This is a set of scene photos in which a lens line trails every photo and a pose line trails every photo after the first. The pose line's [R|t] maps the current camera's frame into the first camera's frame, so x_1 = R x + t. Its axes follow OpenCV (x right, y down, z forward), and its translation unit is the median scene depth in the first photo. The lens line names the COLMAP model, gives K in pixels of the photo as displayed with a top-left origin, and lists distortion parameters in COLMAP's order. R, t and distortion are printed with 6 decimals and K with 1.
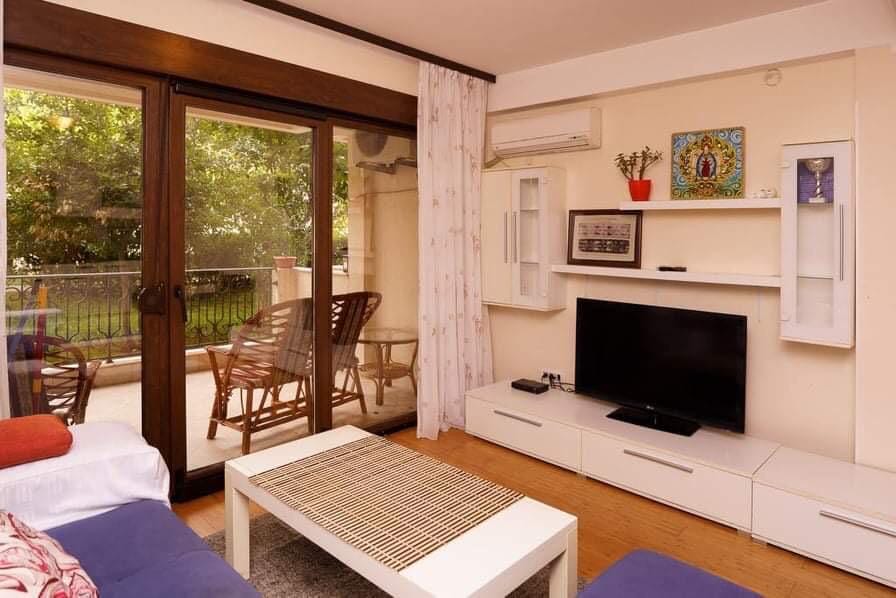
lens RADIAL K [[536.5, 0, 446.0], [0, 536.5, 254.1], [0, 0, 1]] dist [-0.004565, -0.001804]
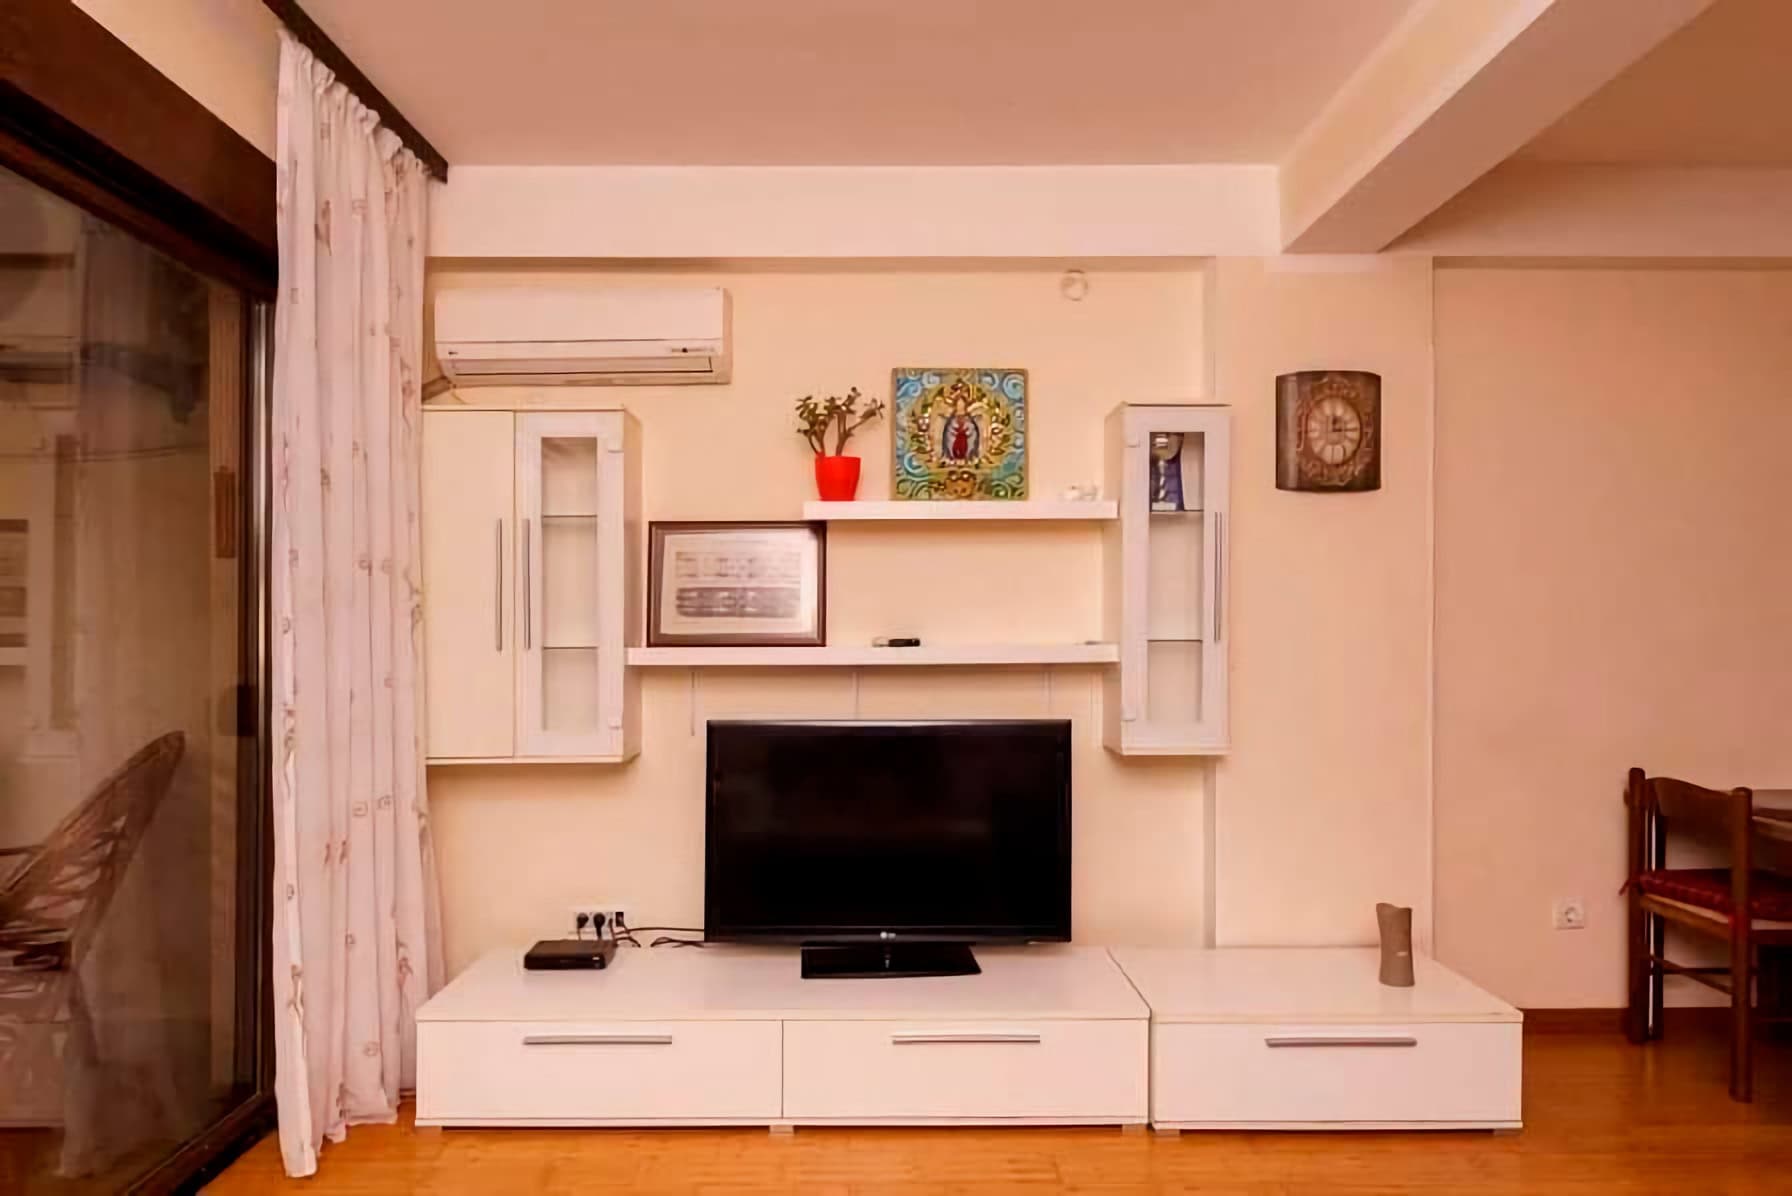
lens RADIAL K [[1041.2, 0, 866.0], [0, 1041.2, 632.5], [0, 0, 1]] dist [0.001201, -0.000101]
pose [[0.727509, -0.025360, 0.685629, -0.256404], [0.041631, 0.999107, -0.007219, 0.023768], [-0.684834, 0.033795, 0.727915, 0.327743]]
